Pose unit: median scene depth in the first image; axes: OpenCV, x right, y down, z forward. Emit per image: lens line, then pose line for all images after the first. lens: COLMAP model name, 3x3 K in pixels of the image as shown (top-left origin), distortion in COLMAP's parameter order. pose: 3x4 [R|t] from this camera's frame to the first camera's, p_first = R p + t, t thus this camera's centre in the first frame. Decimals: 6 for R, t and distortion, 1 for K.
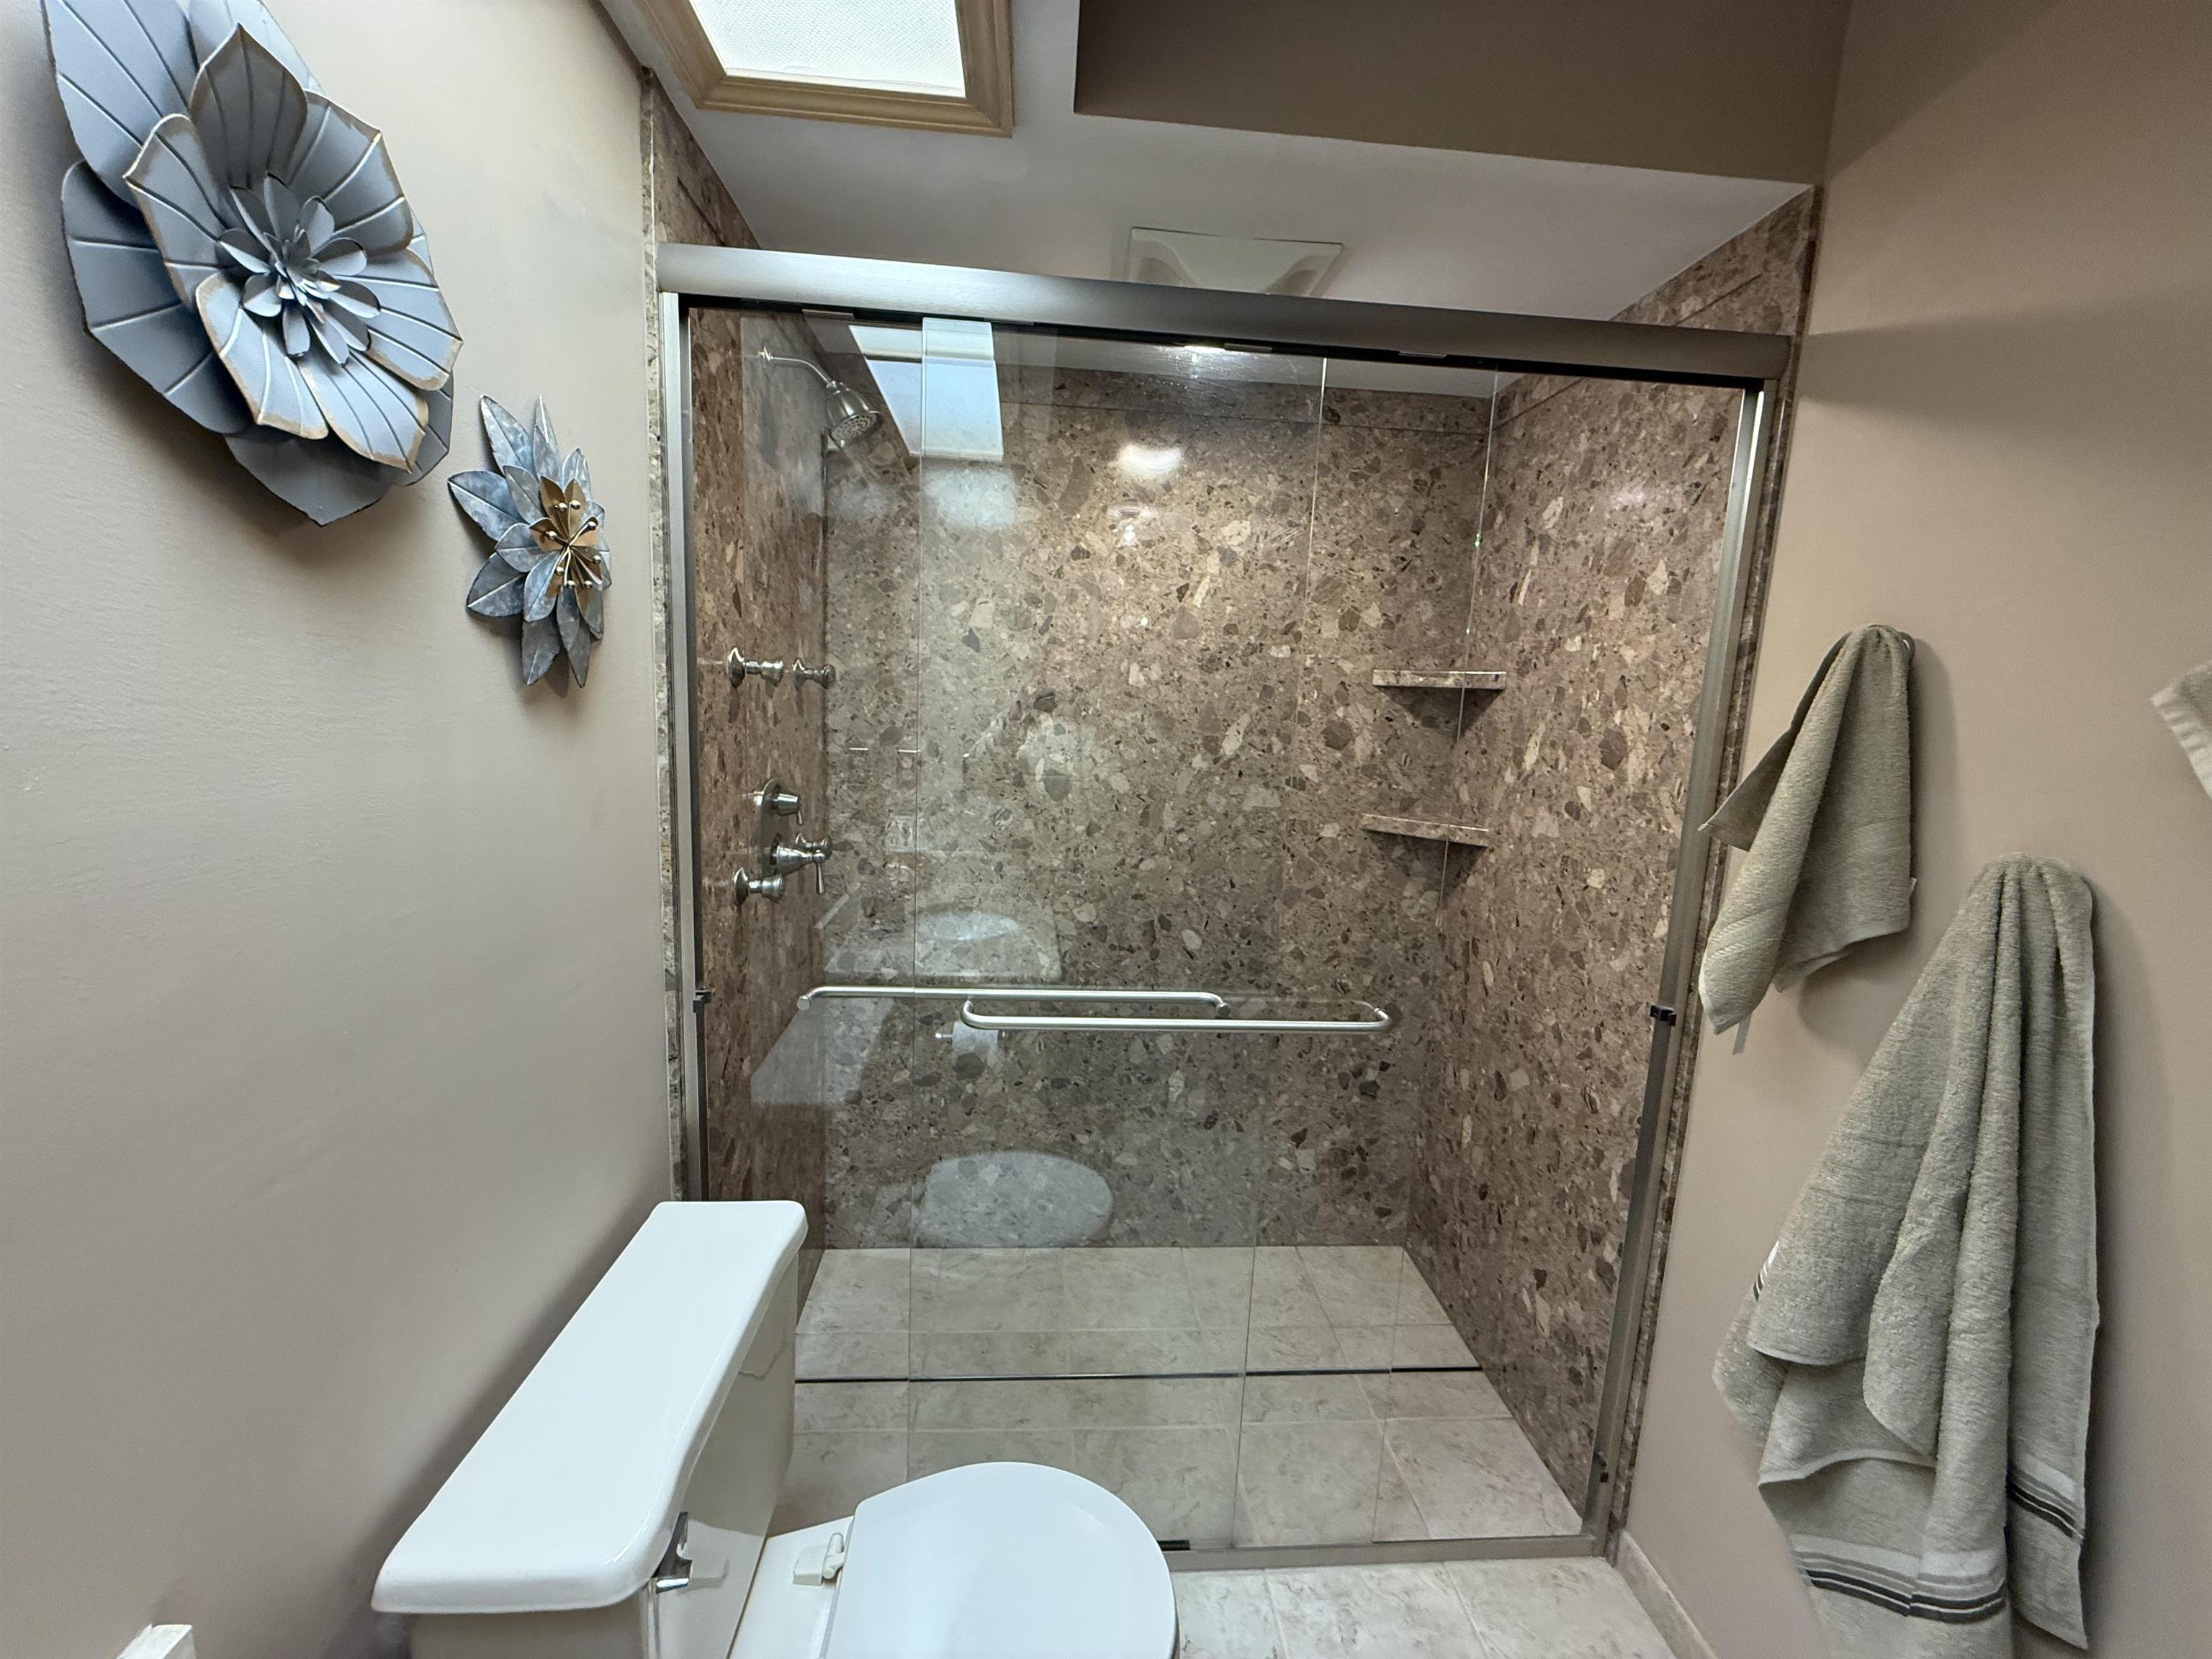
lens RADIAL K [[881.1, 0, 1099.2], [0, 881.1, 833.2], [0, 0, 1]] dist [0.000101, 0.000260]
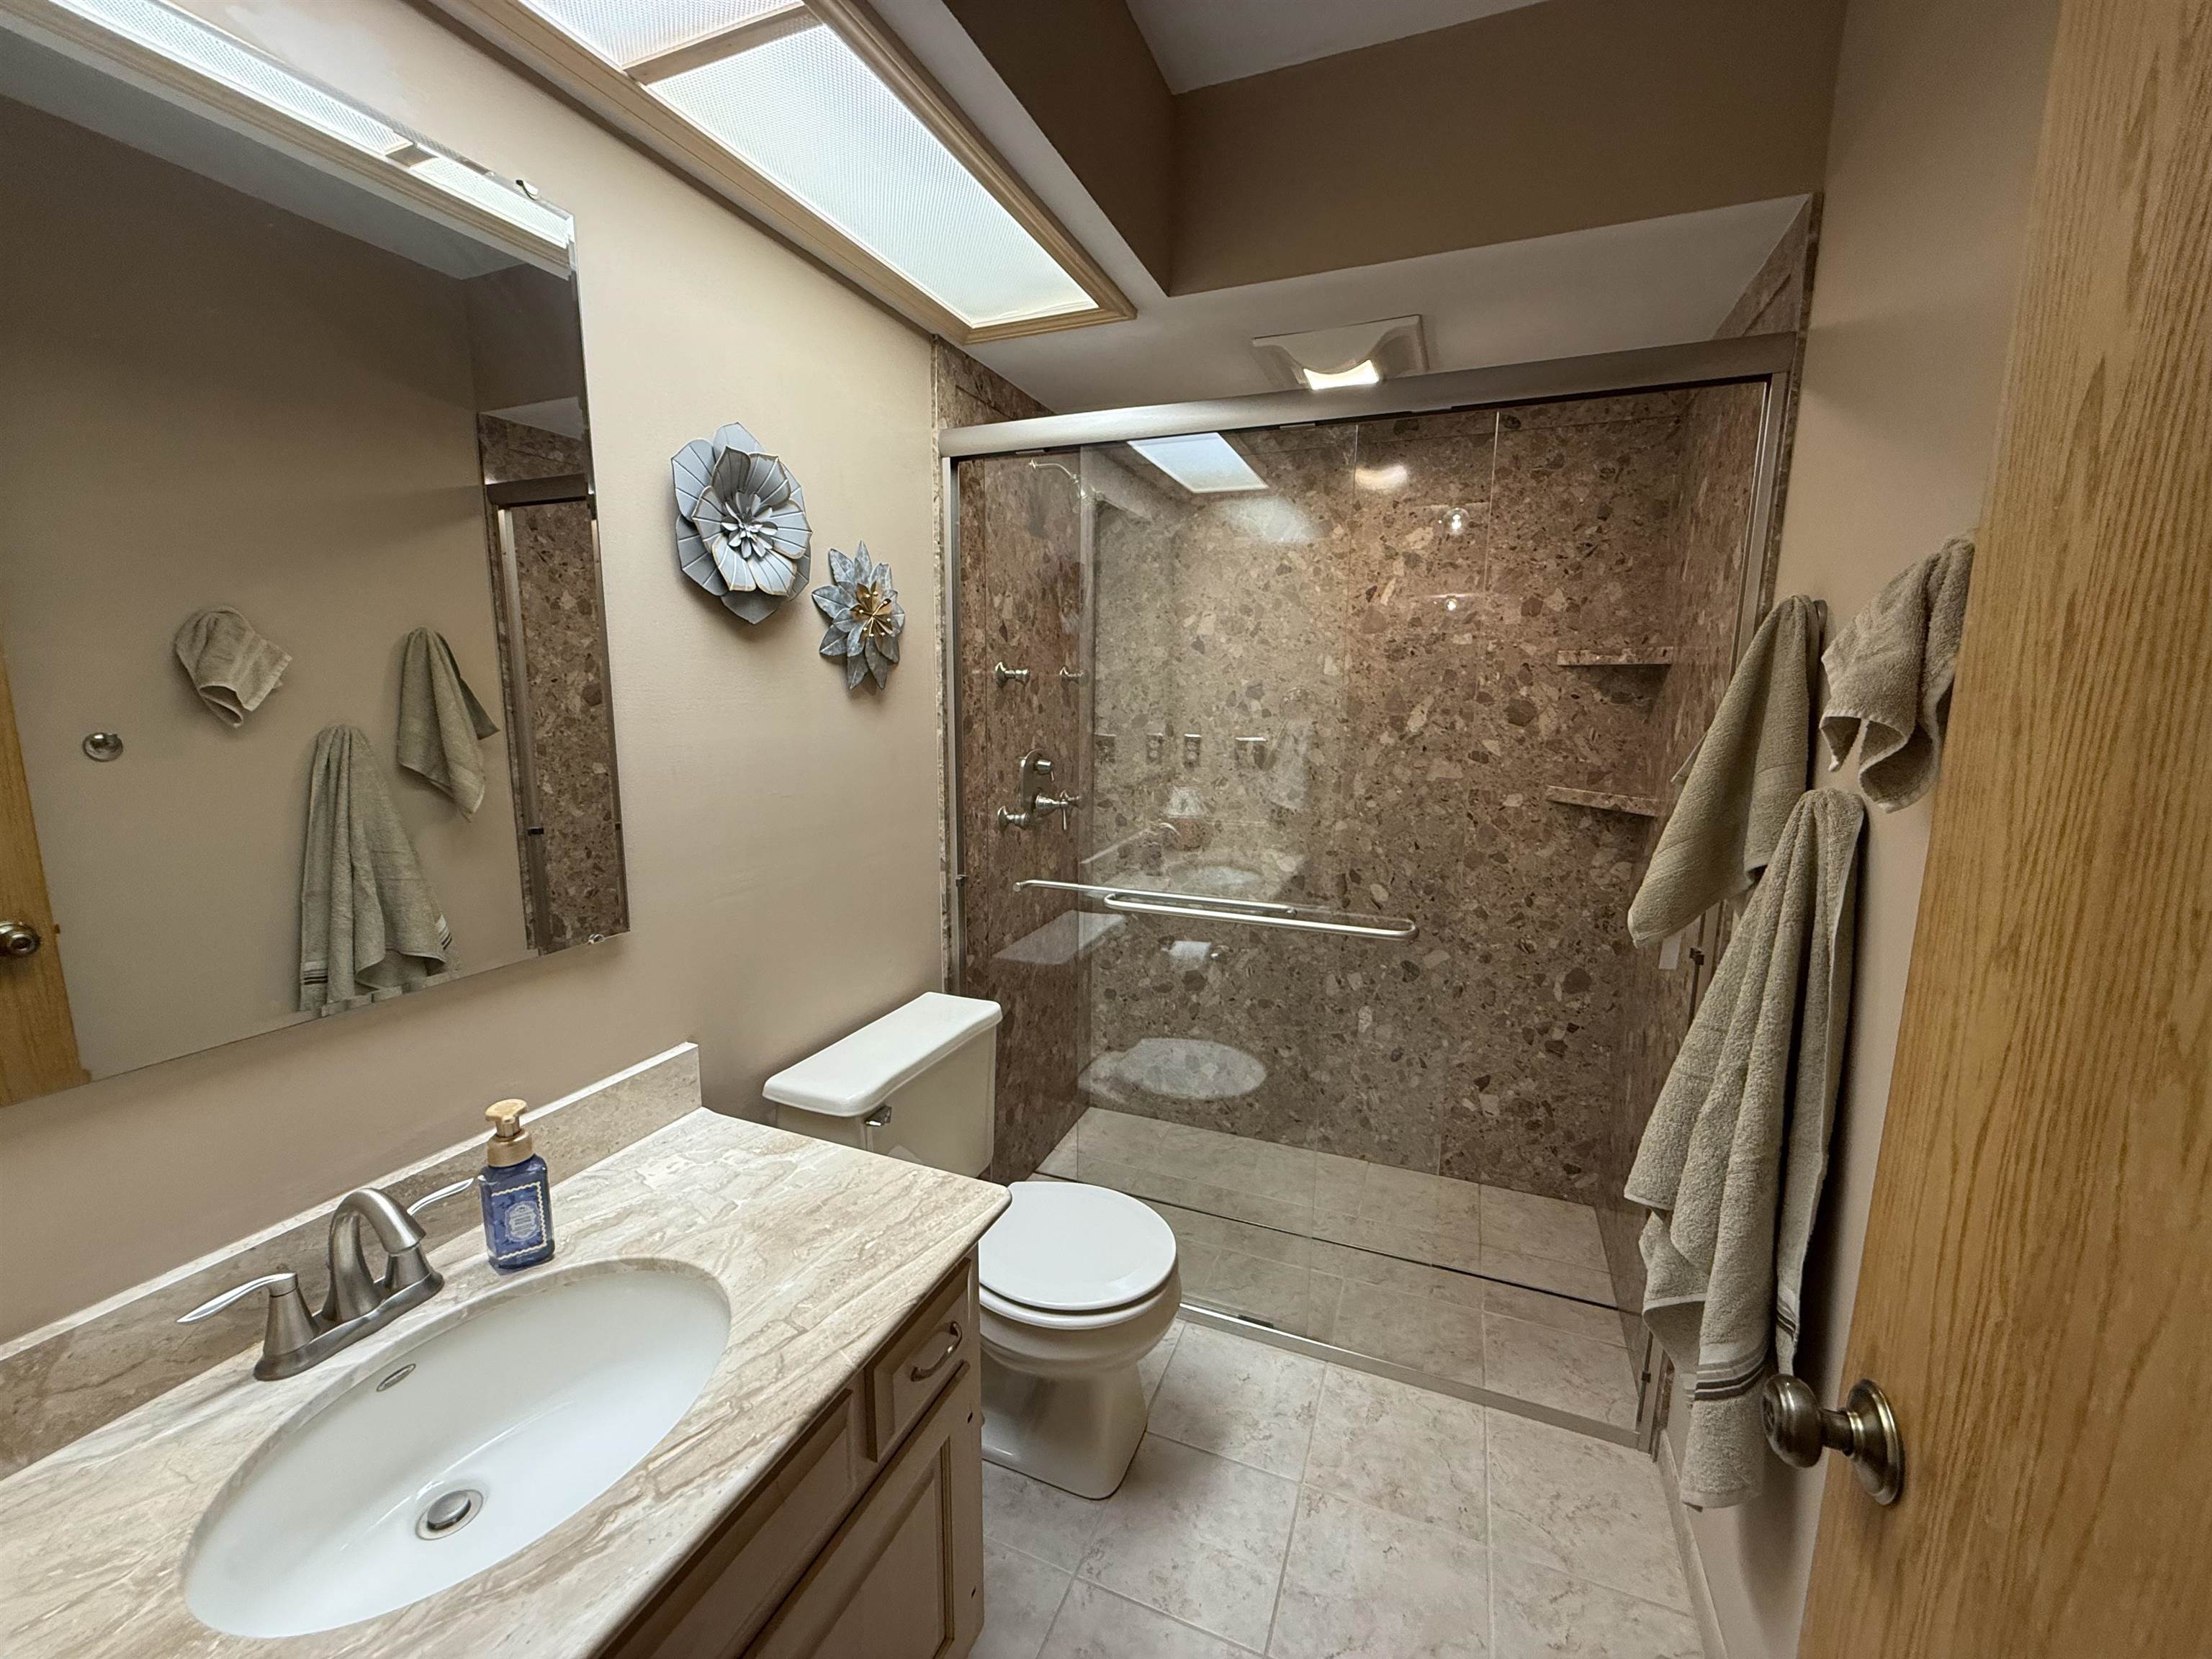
lens RADIAL K [[881.1, 0, 1099.2], [0, 881.1, 833.2], [0, 0, 1]] dist [0.000101, 0.000260]
pose [[0.895617, 0.037531, -0.443240, 0.298403], [-0.036443, 0.999275, 0.010975, 0.045378], [0.443330, 0.006324, 0.896336, -0.209469]]
